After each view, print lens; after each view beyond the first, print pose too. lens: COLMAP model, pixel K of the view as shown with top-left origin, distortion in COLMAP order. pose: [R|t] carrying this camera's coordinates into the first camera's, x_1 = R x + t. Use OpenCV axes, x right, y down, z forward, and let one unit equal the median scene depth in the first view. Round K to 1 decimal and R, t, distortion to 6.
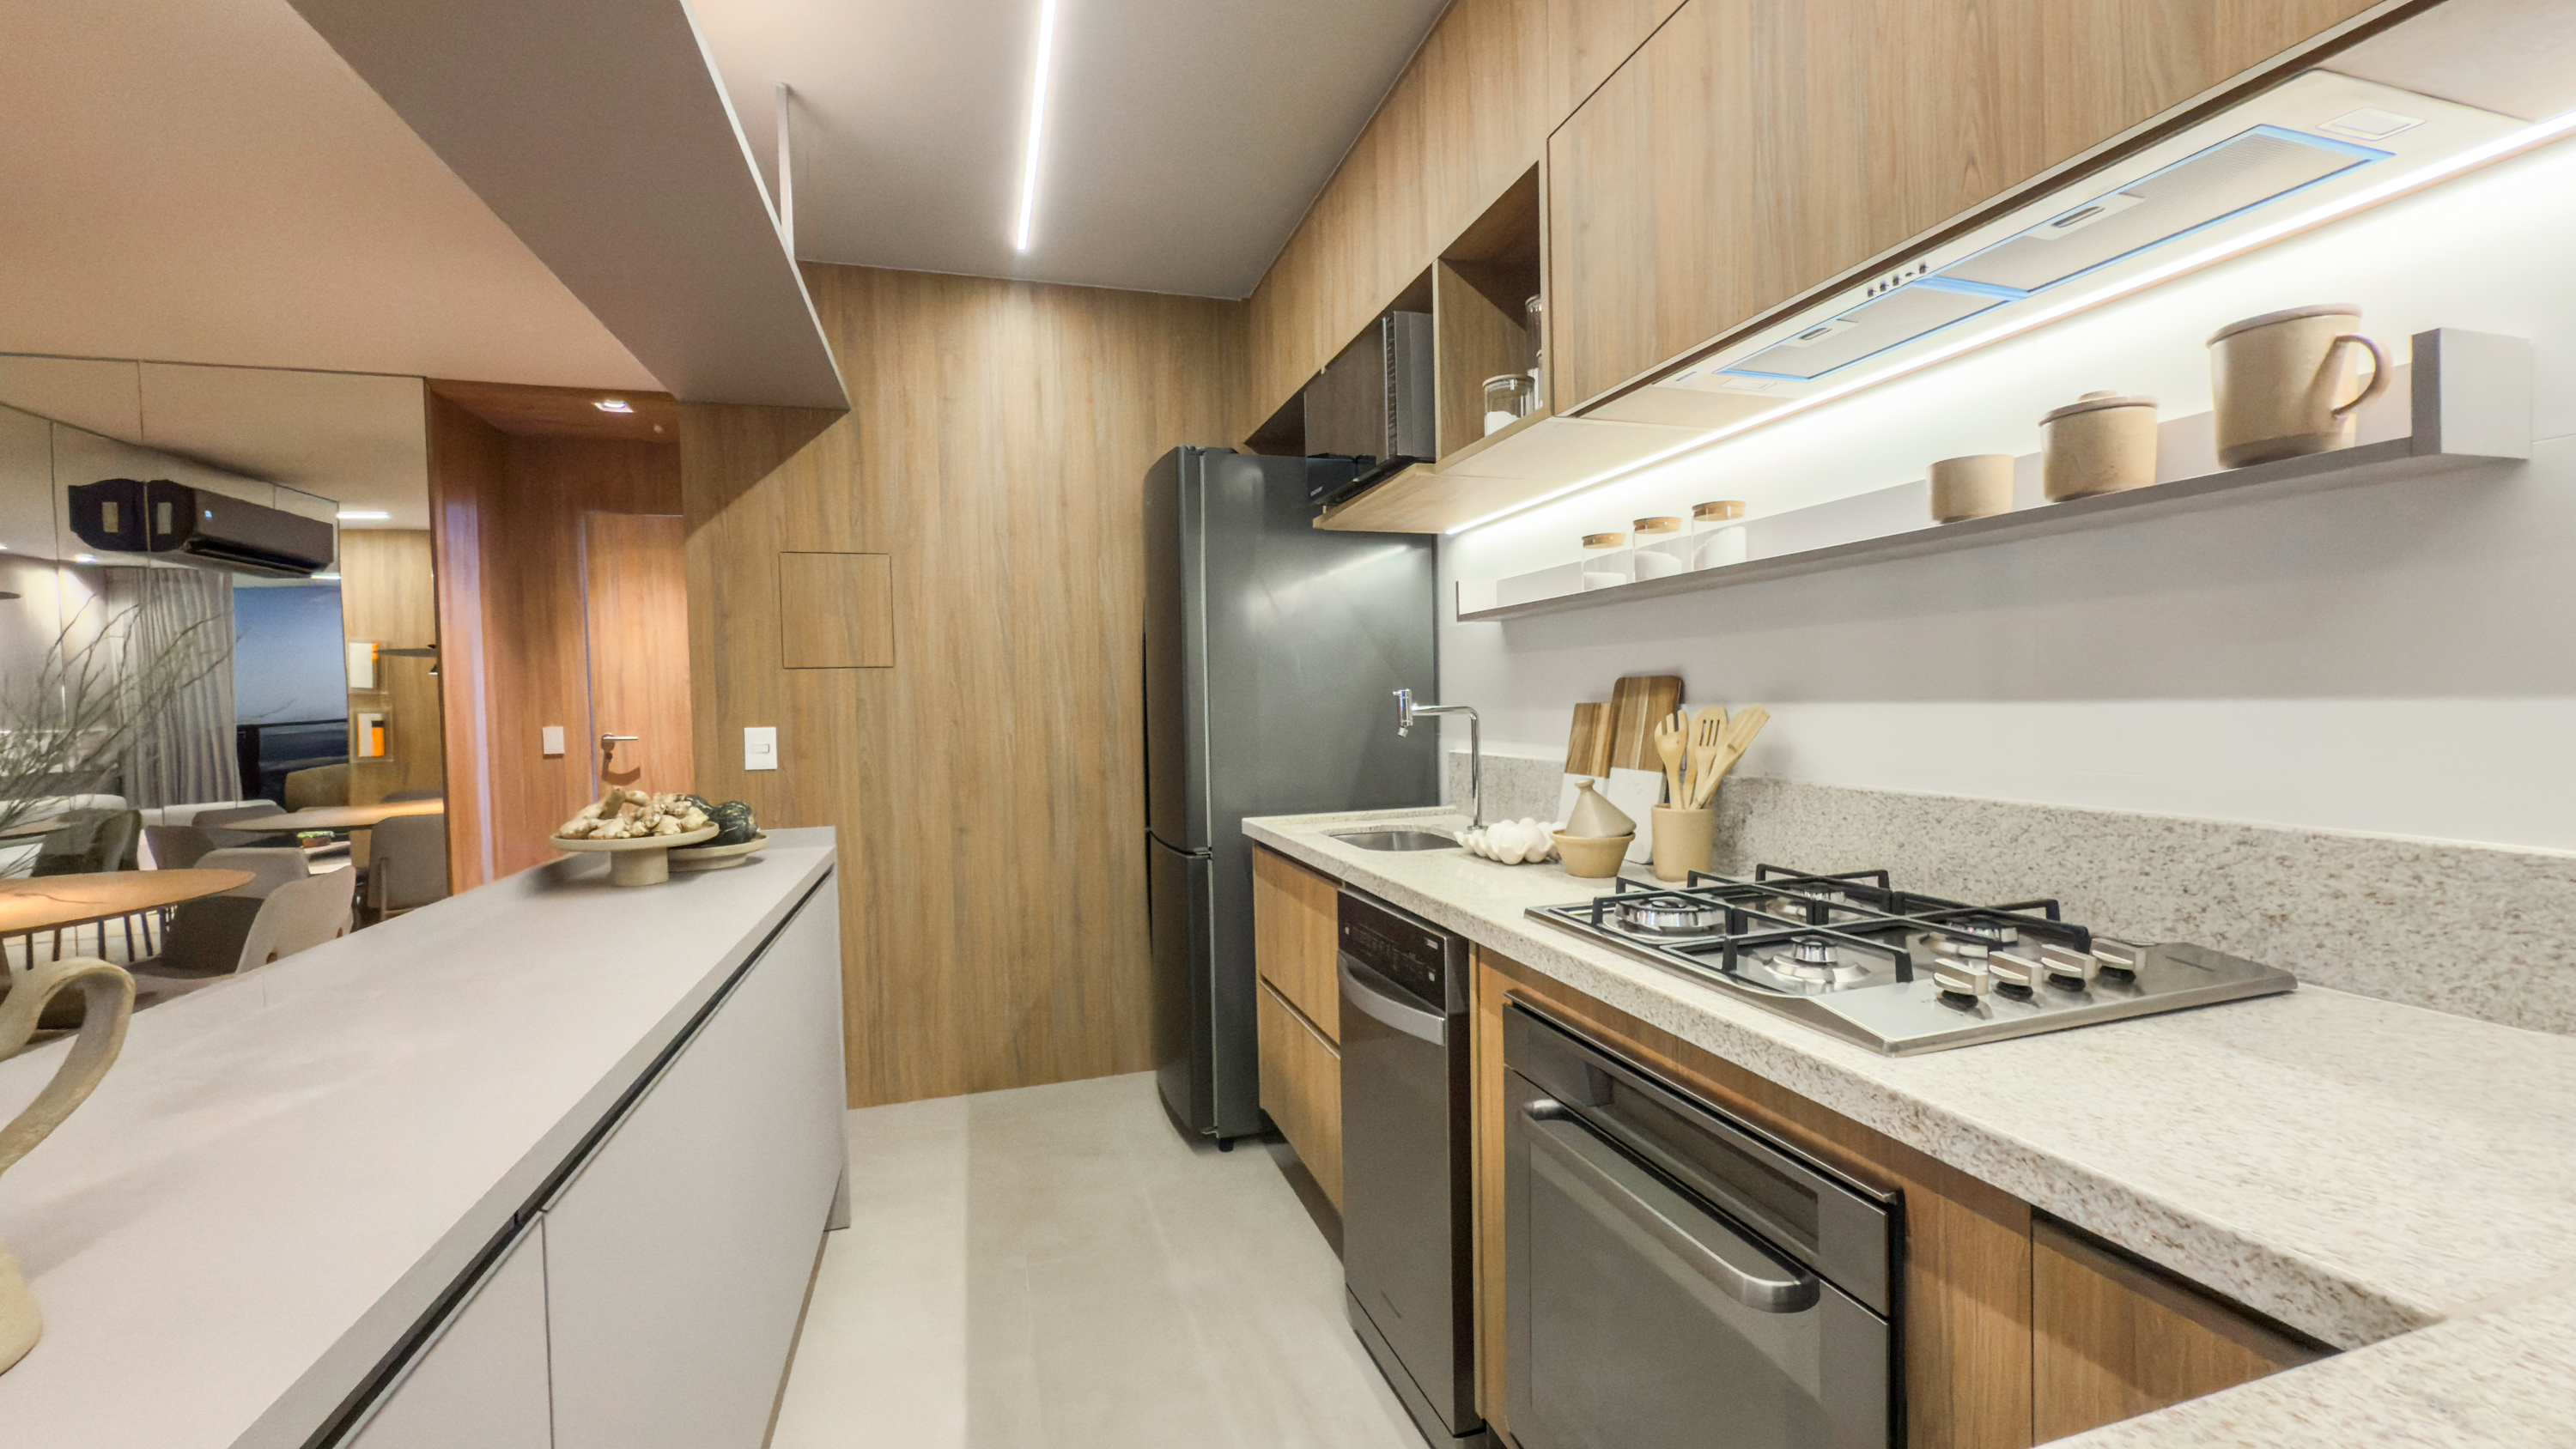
lens RADIAL K [[1029.5, 0, 1288.0], [0, 1029.5, 724.5], [0, 0, 1]] dist [0.002076, 0.000424]
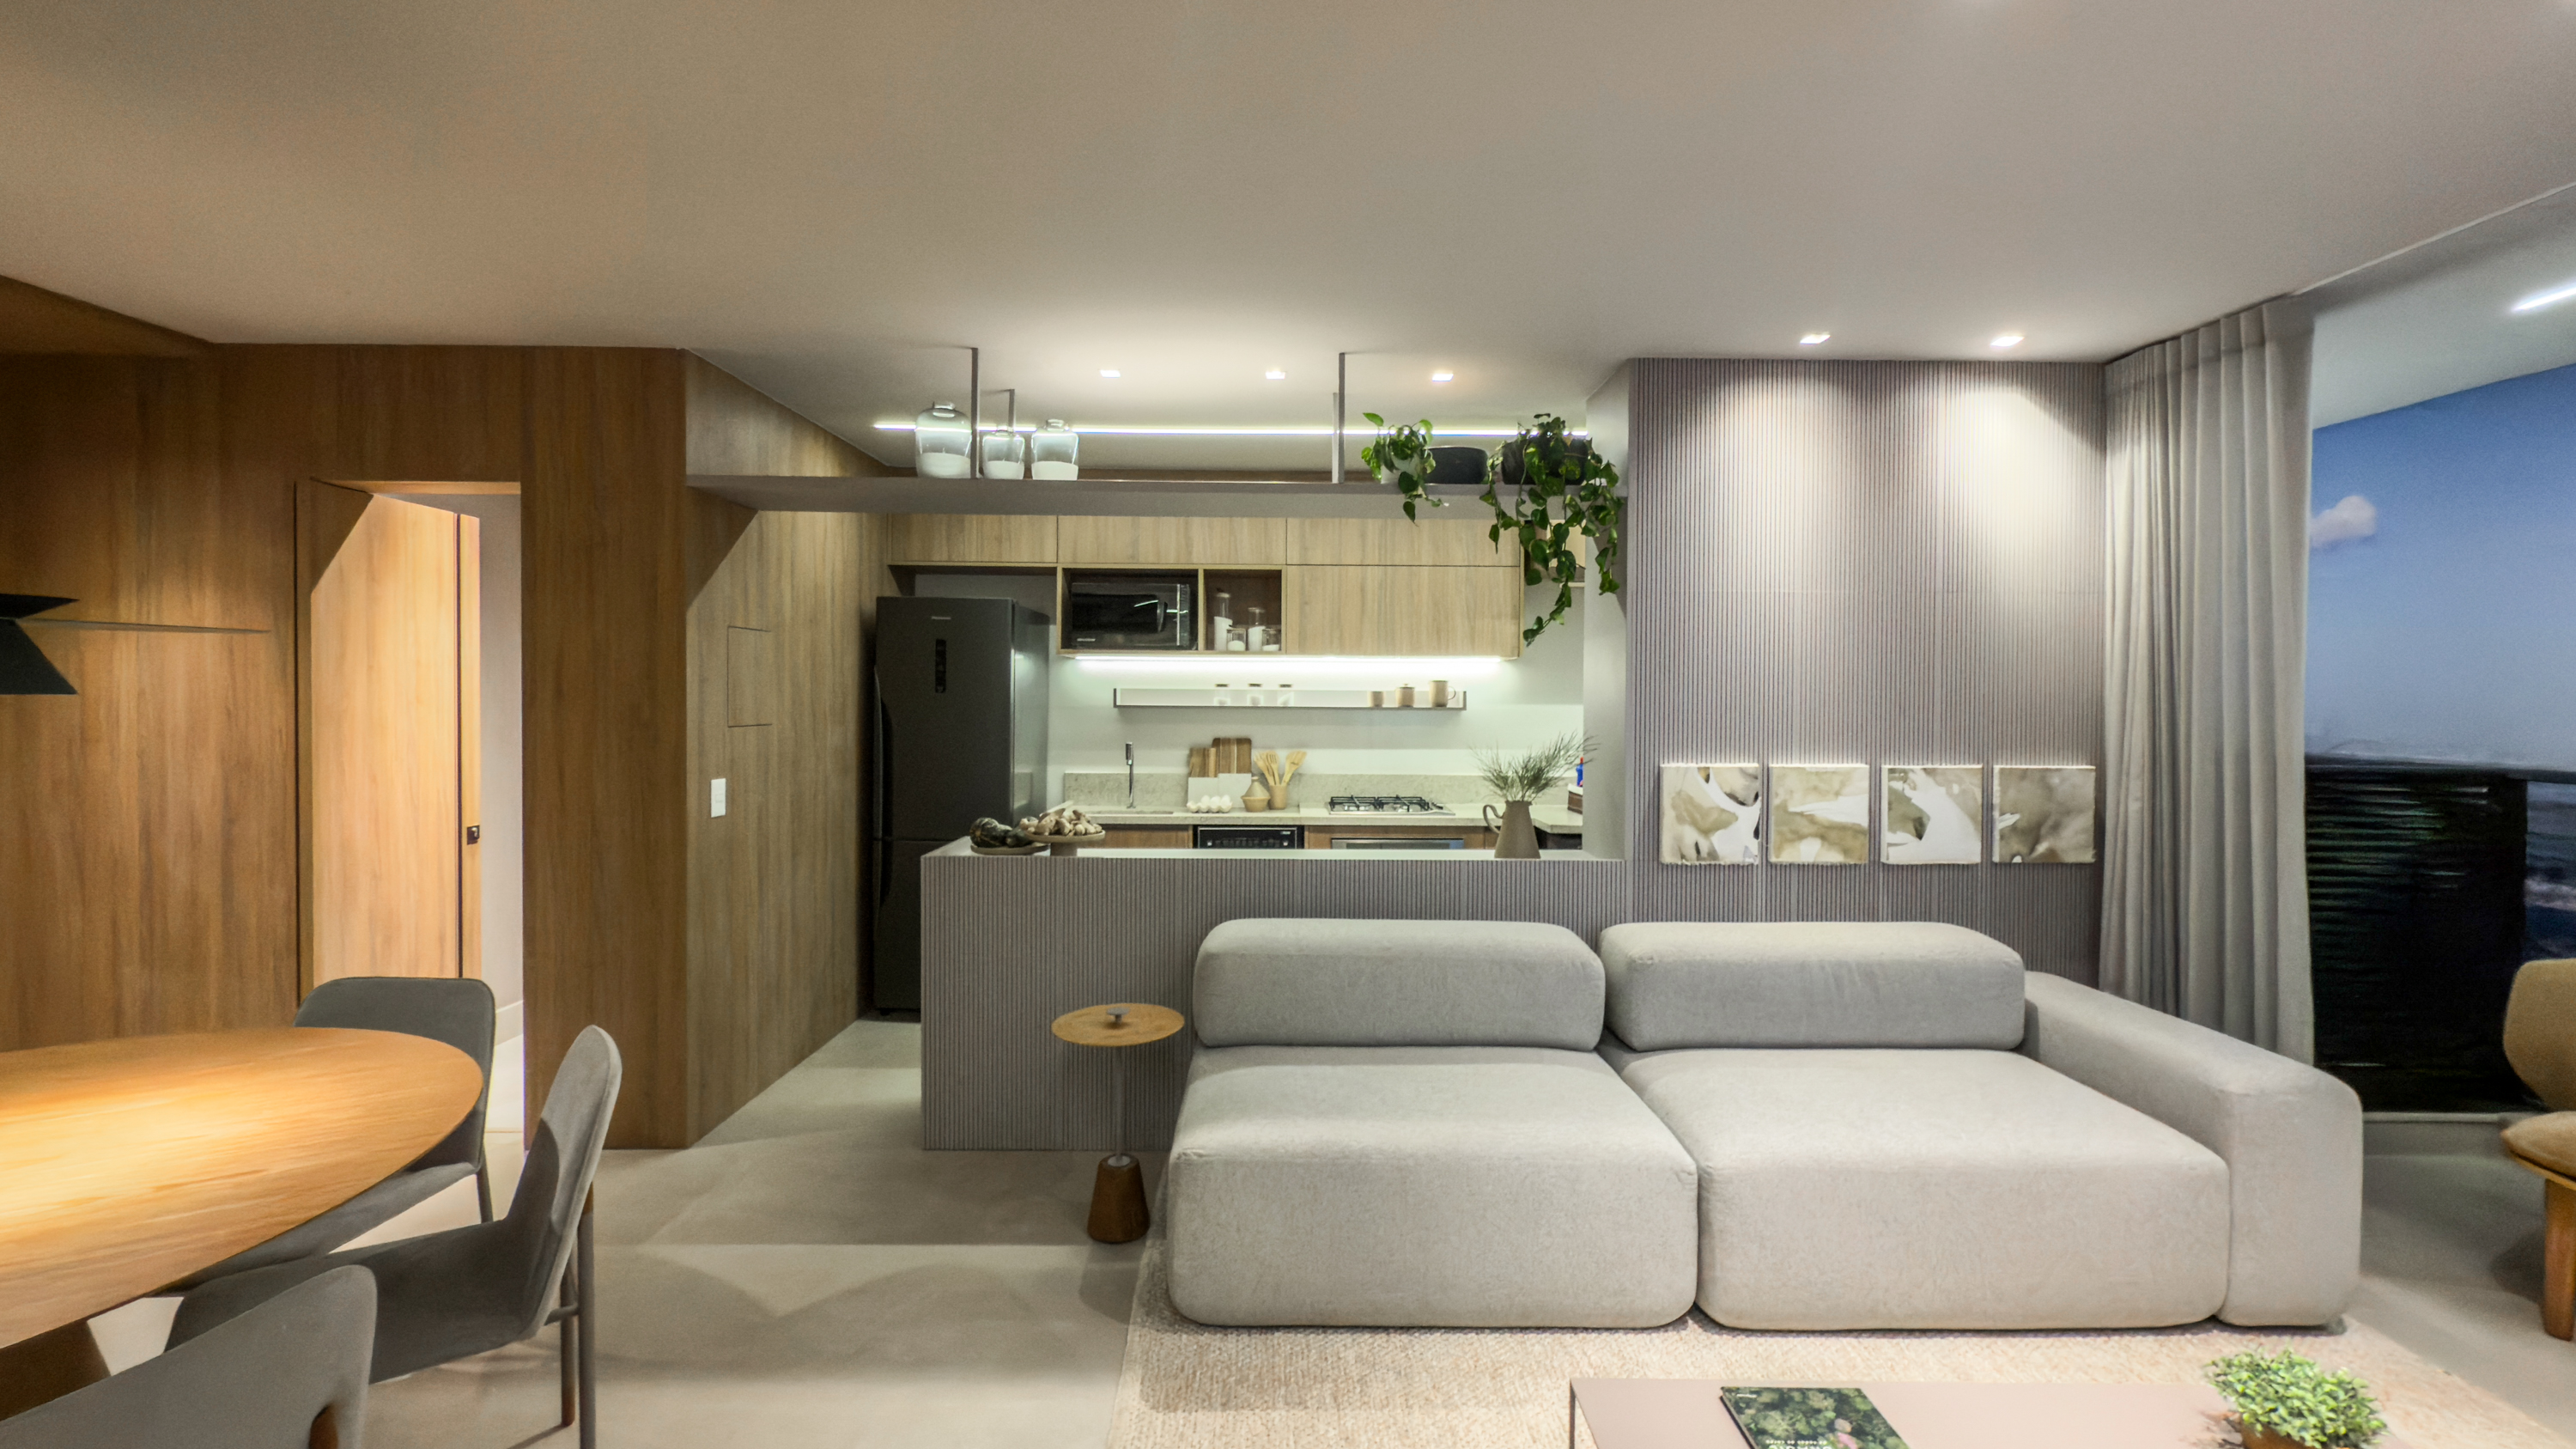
lens RADIAL K [[1036.2, 0, 1283.8], [0, 1036.2, 711.2], [0, 0, 1]] dist [-0.001003, 0.000313]
pose [[0.284228, 0.013342, 0.958664, -1.445609], [0.010533, 0.999799, -0.017037, -0.046050], [-0.958699, 0.014940, 0.284030, 0.079461]]
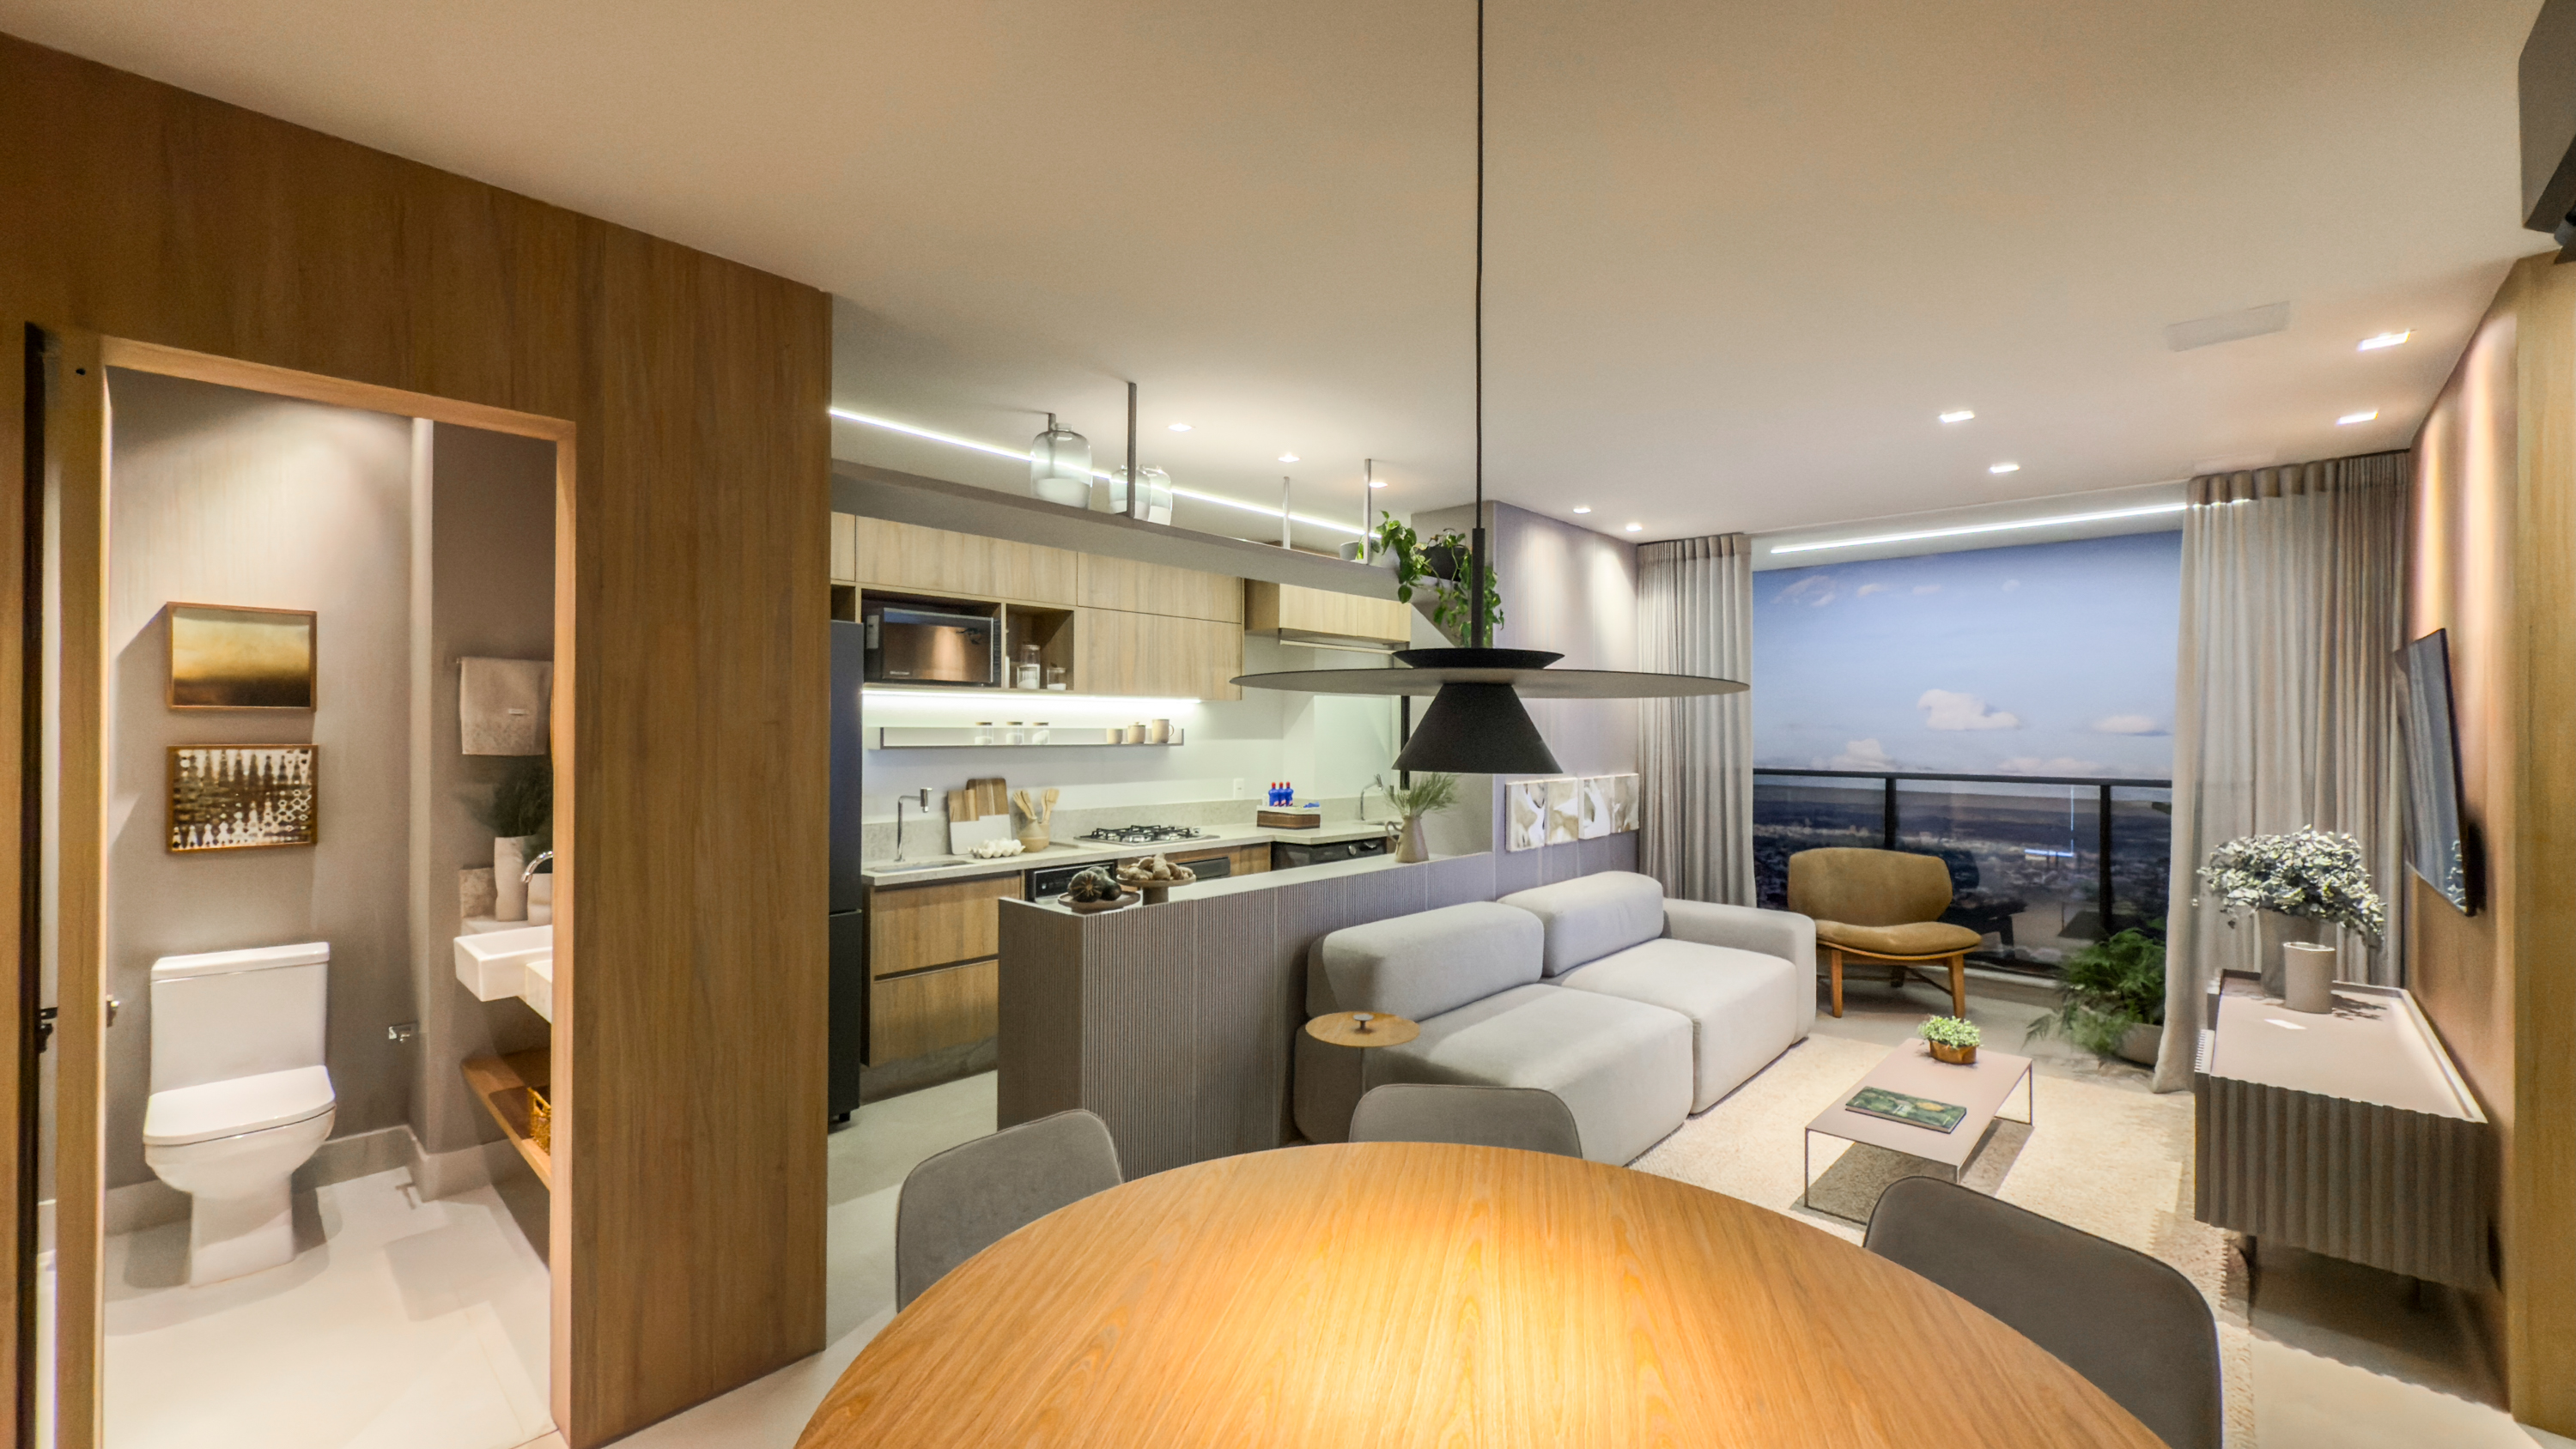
lens RADIAL K [[1029.5, 0, 1288.0], [0, 1029.5, 724.5], [0, 0, 1]] dist [0.002076, 0.000424]
pose [[-0.499119, 0.024951, 0.866174, -1.479045], [0.029540, 0.999494, -0.011770, -0.085413], [-0.866030, 0.019712, -0.499604, 1.084152]]
